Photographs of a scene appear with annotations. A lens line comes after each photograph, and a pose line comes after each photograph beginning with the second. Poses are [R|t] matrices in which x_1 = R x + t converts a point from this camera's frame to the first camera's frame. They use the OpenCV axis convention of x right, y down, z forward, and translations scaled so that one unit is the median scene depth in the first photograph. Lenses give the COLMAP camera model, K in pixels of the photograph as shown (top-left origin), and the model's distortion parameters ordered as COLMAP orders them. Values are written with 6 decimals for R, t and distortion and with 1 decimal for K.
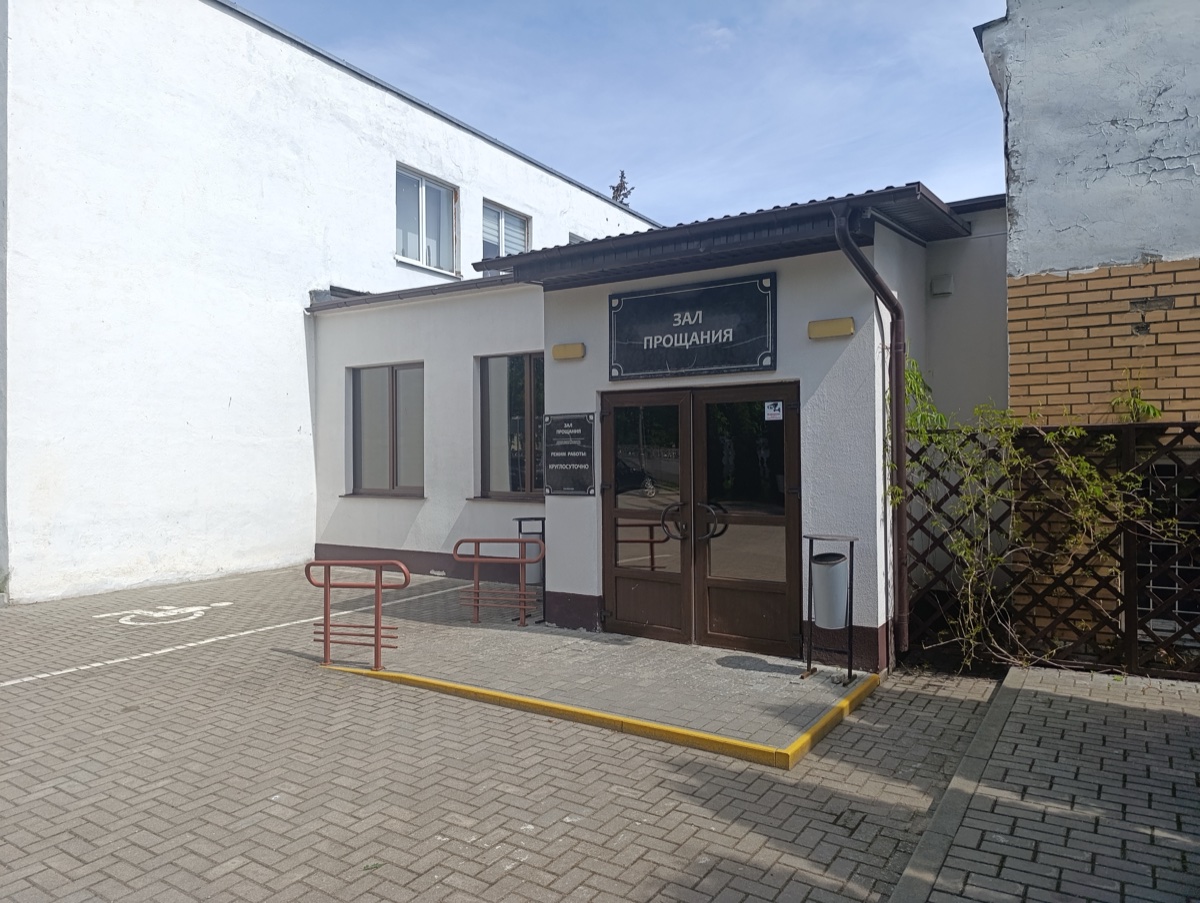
lens RADIAL K [[803.7, 0, 600.0], [0, 803.7, 451.5], [0, 0, 1]] dist [0.036341, -0.035177]
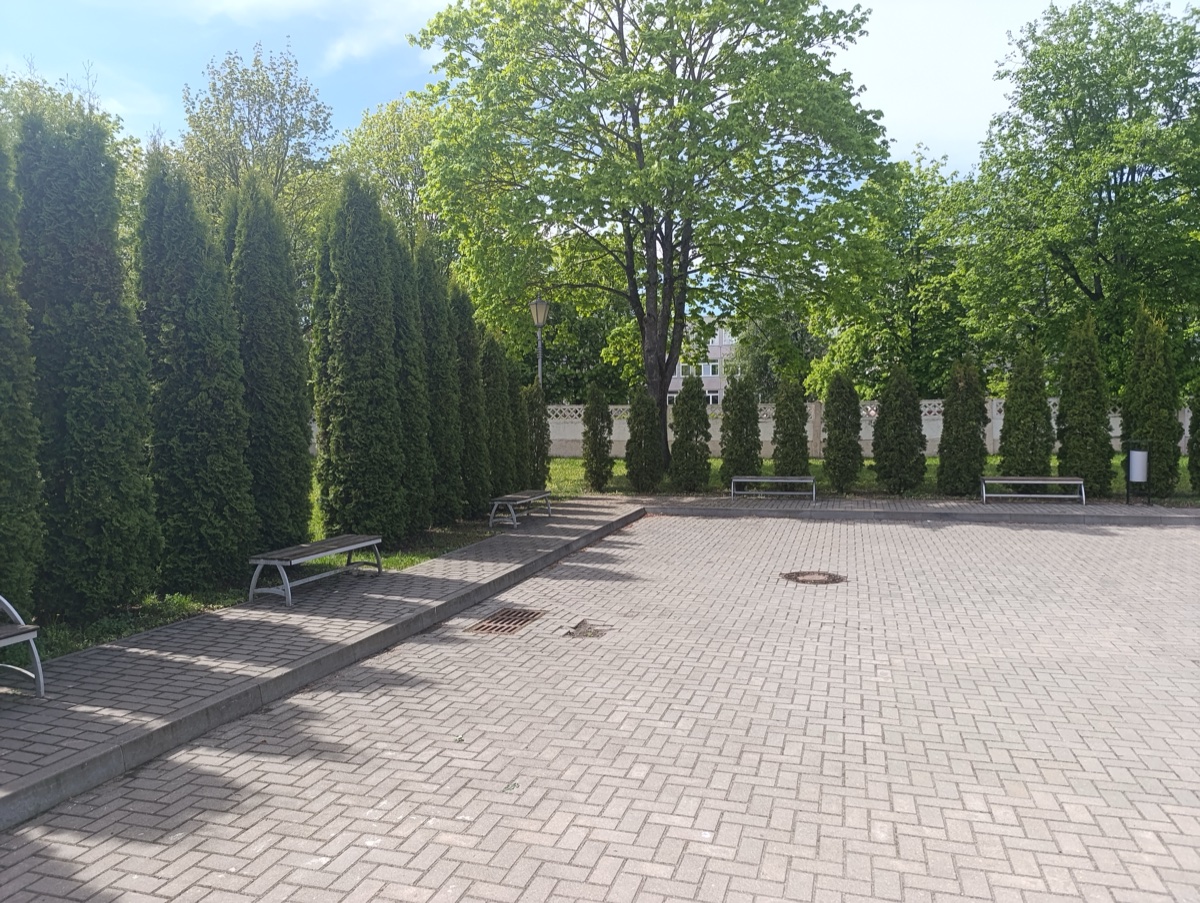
lens RADIAL K [[808.9, 0, 598.2], [0, 808.9, 446.2], [0, 0, 1]] dist [0.036179, -0.032208]
pose [[-0.961464, 0.025016, -0.273789, -0.057080], [0.017146, 0.999369, 0.031101, 0.009461], [0.274394, 0.025208, -0.961287, 1.167513]]
